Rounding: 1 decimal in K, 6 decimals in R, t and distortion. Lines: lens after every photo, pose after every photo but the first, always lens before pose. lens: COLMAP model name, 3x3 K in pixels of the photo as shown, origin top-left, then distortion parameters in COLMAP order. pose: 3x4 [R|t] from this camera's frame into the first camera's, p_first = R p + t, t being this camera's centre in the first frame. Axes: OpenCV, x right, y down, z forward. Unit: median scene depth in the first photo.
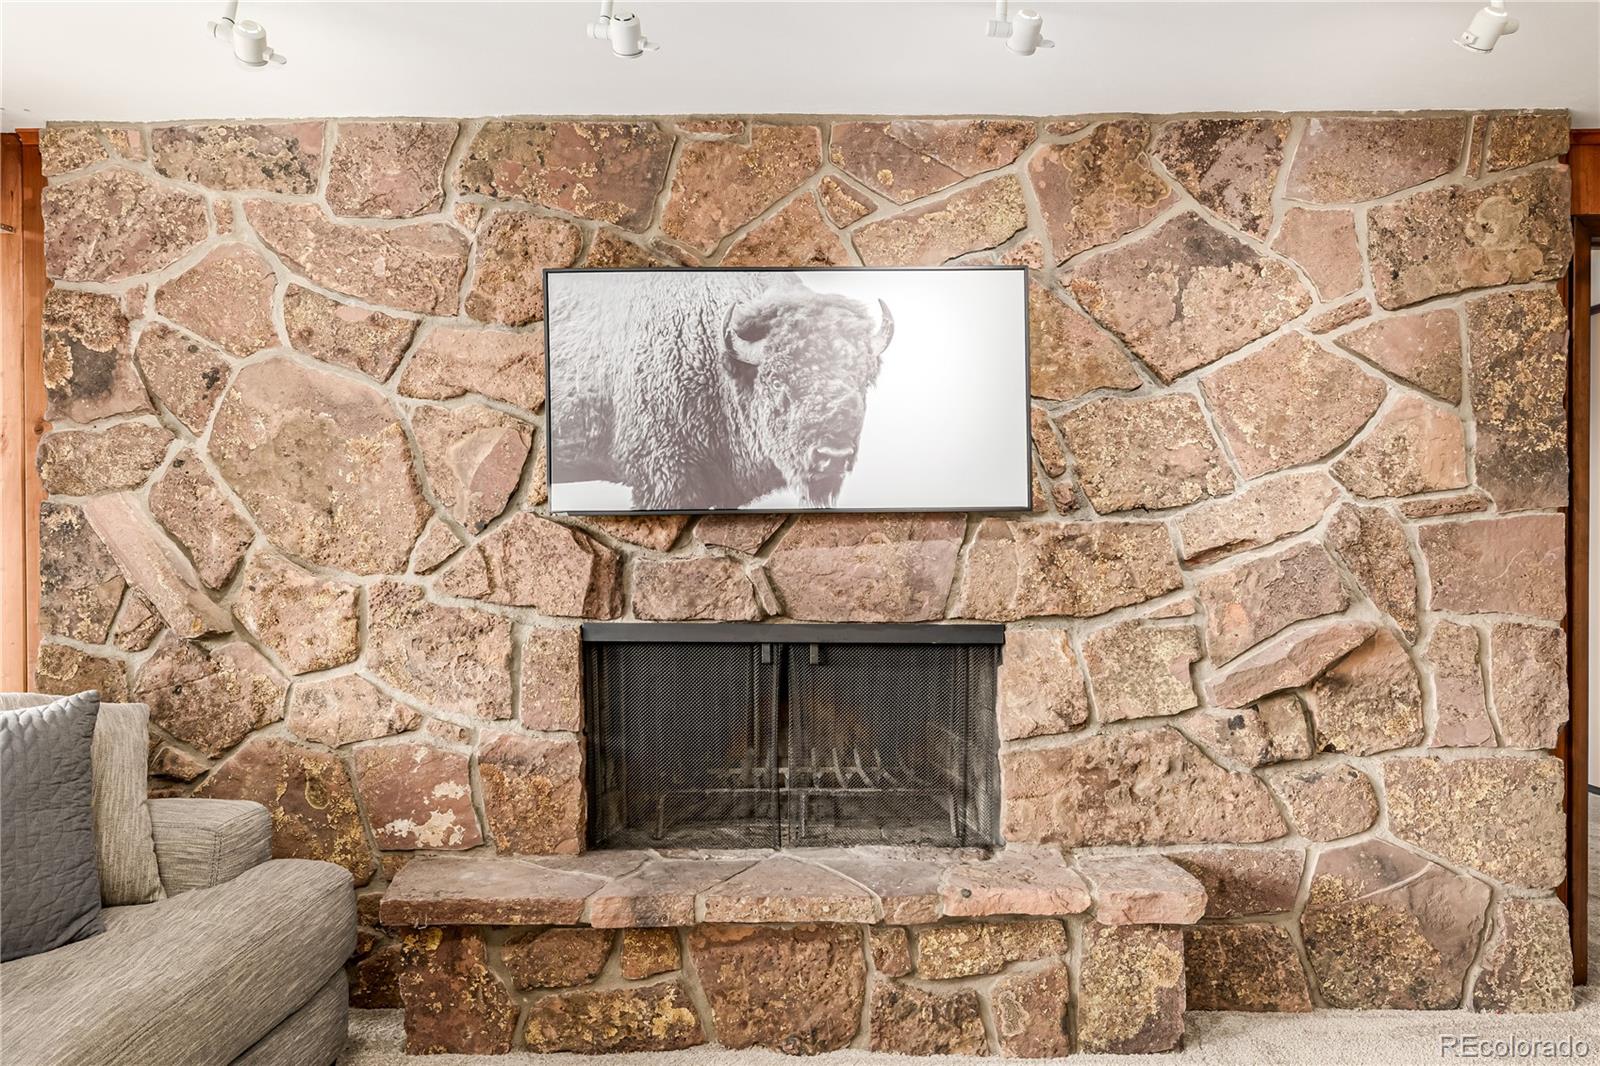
lens RADIAL K [[1017.2, 0, 800.0], [0, 1017.2, 533.0], [0, 0, 1]] dist [0.001873, -0.000084]
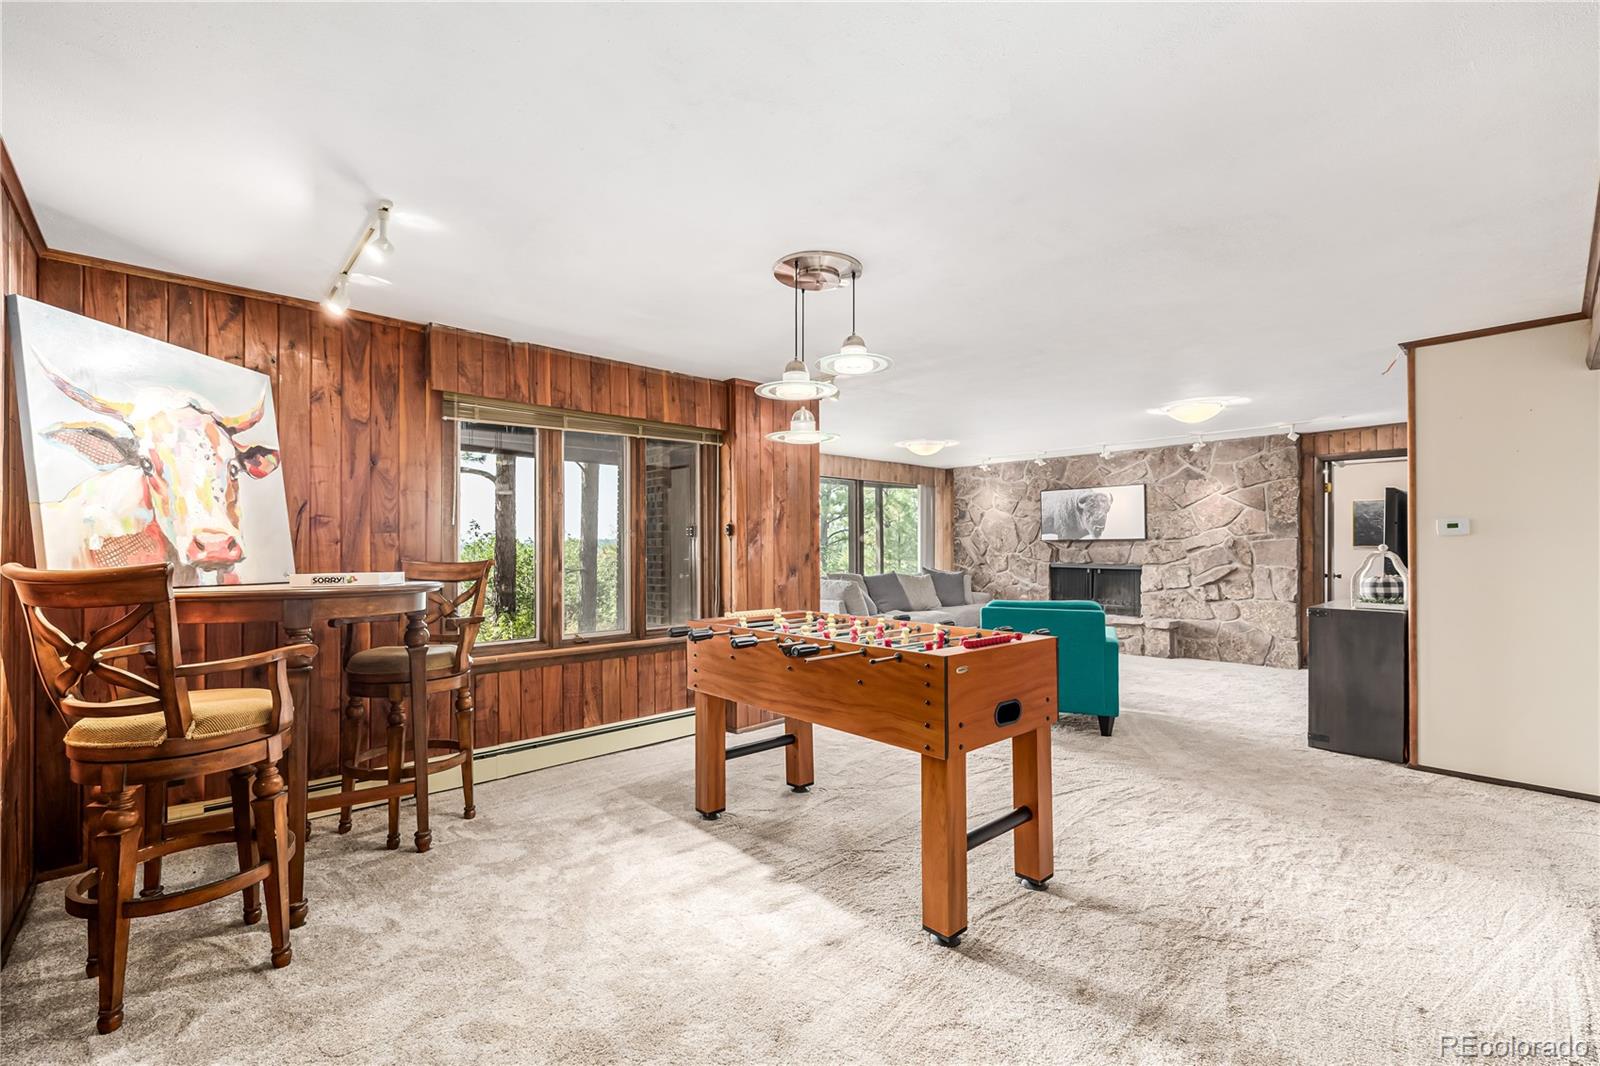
lens RADIAL K [[684.3, 0, 803.6], [0, 684.3, 544.9], [0, 0, 1]] dist [-0.006861, -0.000462]
pose [[0.692451, -0.000690, -0.721465, 1.311677], [0.002680, 0.999995, 0.001616, -0.005958], [0.721460, -0.003053, 0.692449, -2.072534]]
